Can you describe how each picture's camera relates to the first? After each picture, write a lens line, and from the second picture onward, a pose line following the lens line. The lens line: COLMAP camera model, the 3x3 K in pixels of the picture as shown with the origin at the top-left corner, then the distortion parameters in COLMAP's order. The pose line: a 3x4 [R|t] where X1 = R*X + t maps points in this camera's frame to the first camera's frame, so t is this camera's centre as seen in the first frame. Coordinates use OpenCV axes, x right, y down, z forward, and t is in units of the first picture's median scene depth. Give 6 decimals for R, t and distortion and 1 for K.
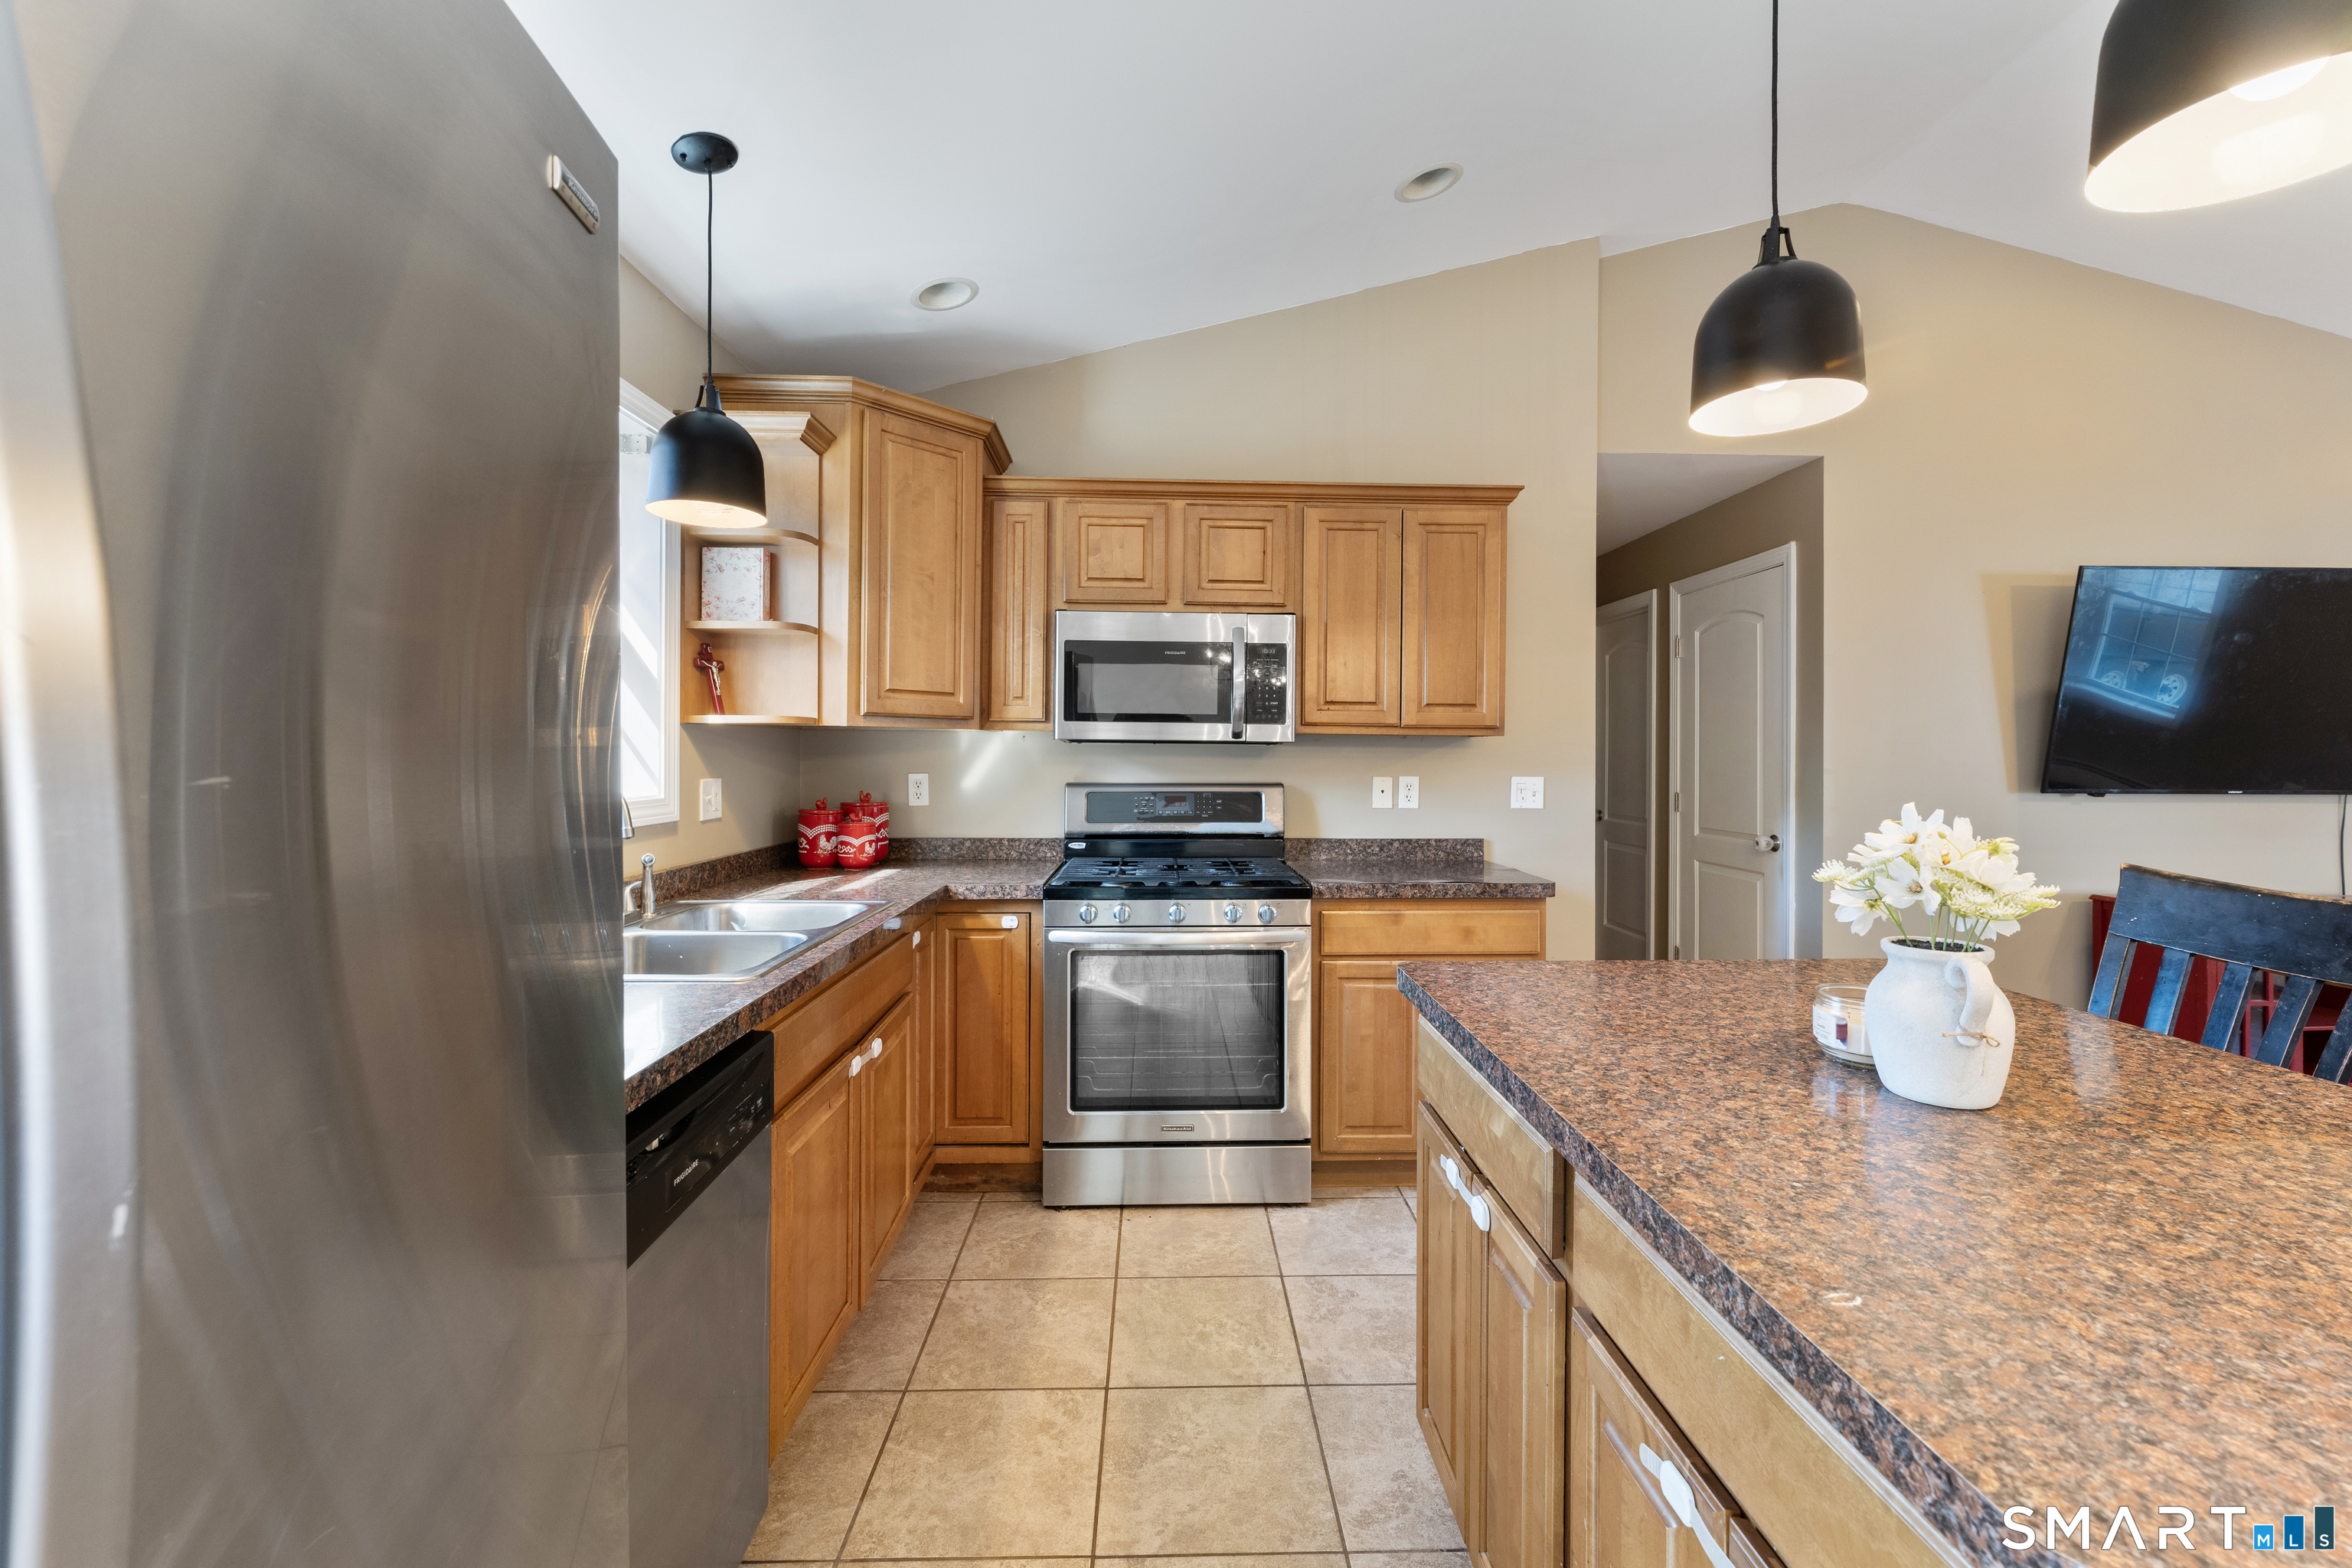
lens RADIAL K [[948.1, 0, 1164.8], [0, 948.1, 744.0], [0, 0, 1]] dist [0.014133, -0.010692]
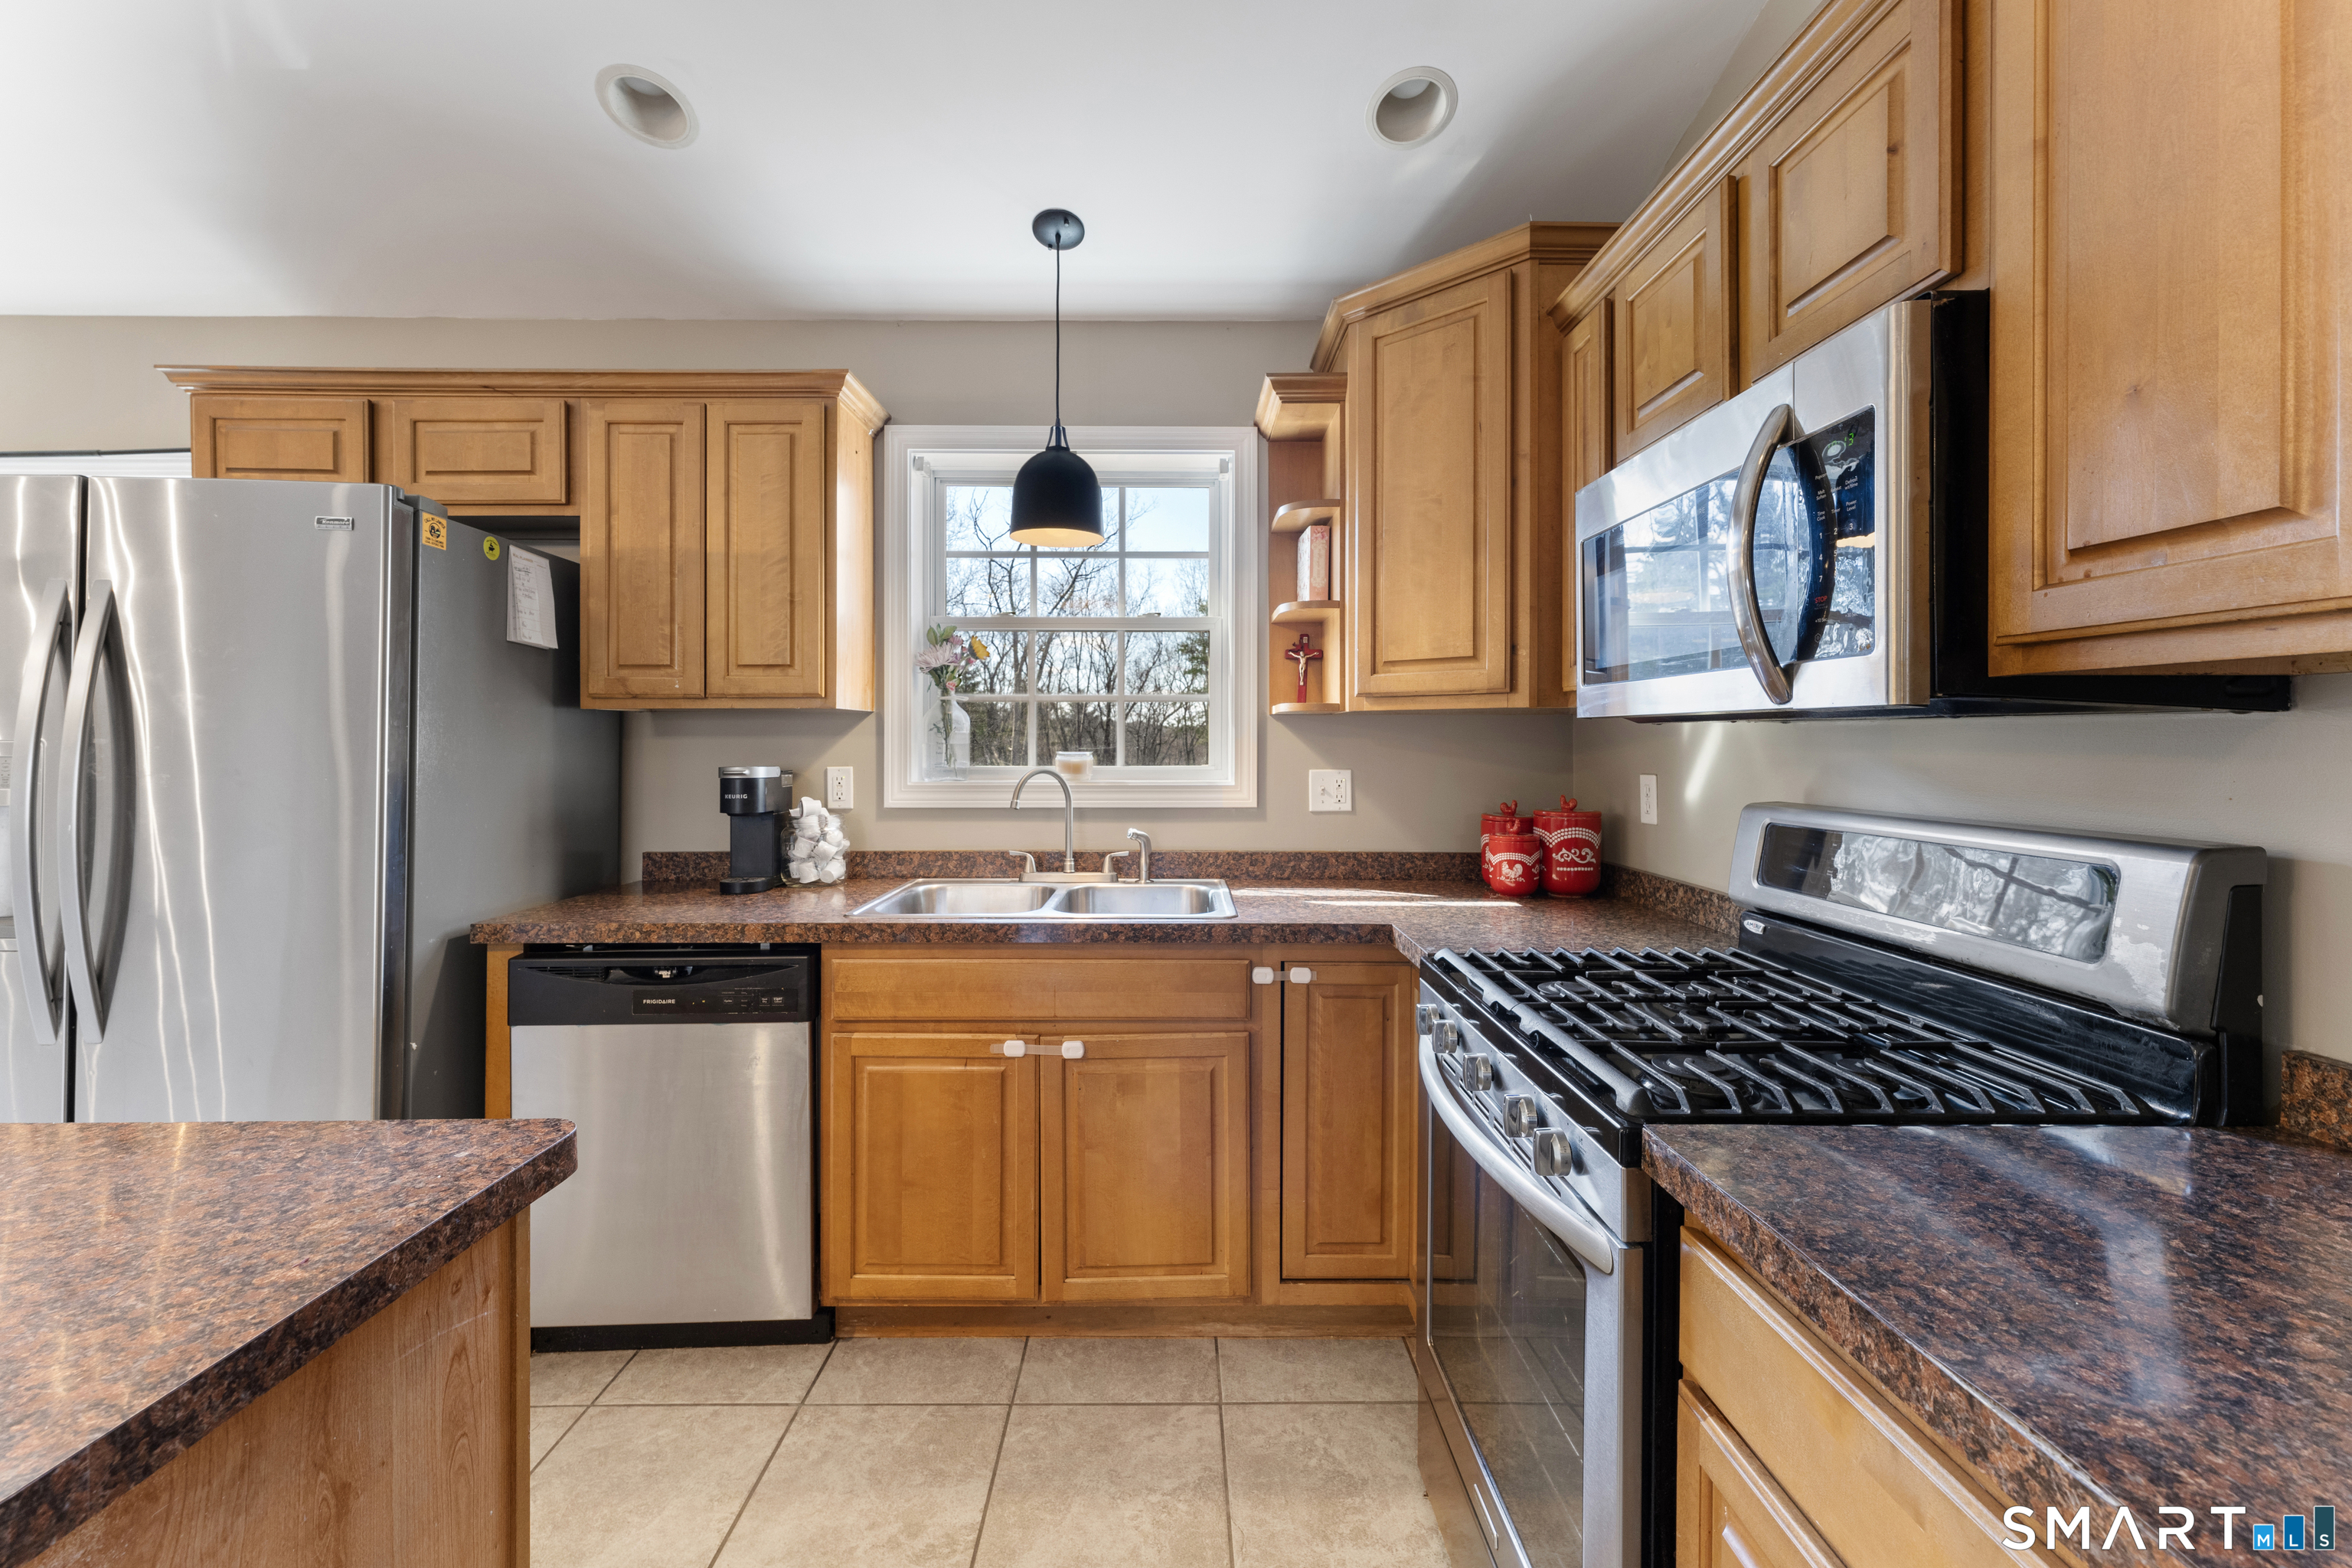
lens RADIAL K [[957.5, 0, 1185.3], [0, 957.5, 738.0], [0, 0, 1]] dist [-0.000507, -0.000002]
pose [[0.004156, -0.007026, -0.999967, 0.454739], [0.006735, 0.999953, -0.006998, 0.009820], [0.999969, -0.006706, 0.004203, 0.767397]]
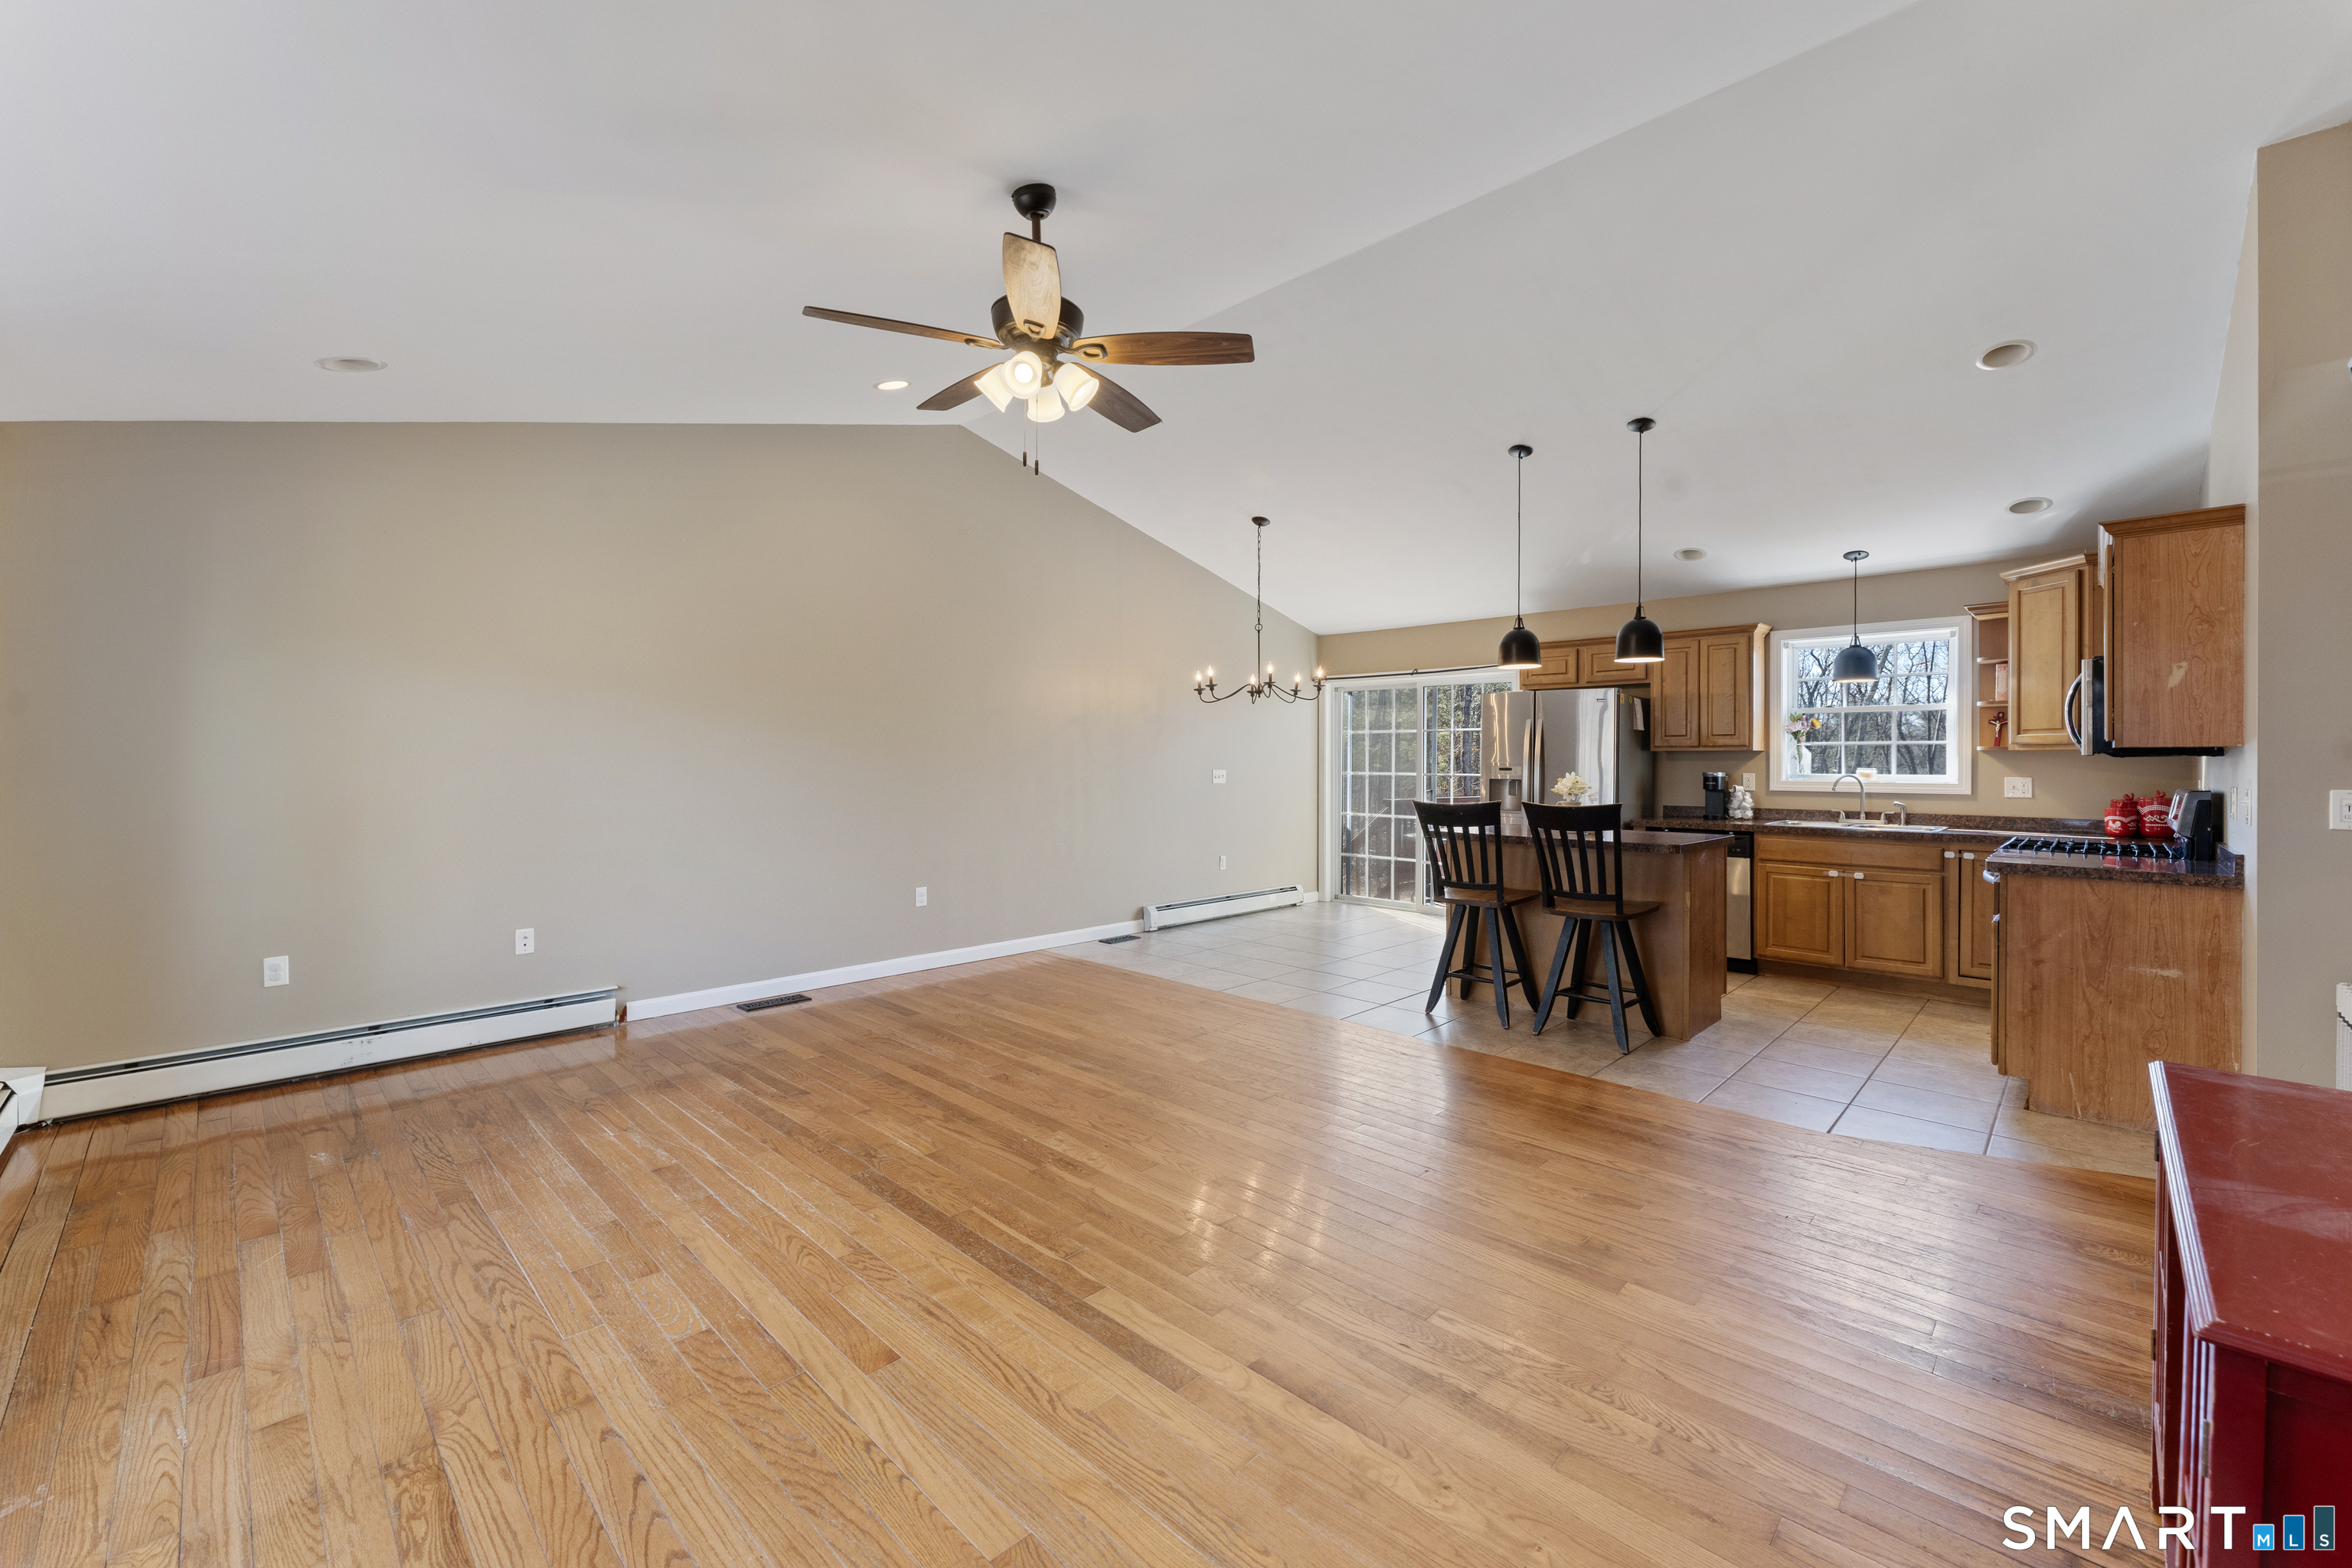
lens RADIAL K [[948.1, 0, 1173.1], [0, 948.1, 764.5], [0, 0, 1]] dist [-0.001557, 0.000183]
pose [[-0.708108, -0.002478, -0.706100, 1.971053], [0.000337, 0.999993, -0.003847, 0.016035], [0.706104, -0.002961, -0.708102, 1.043521]]
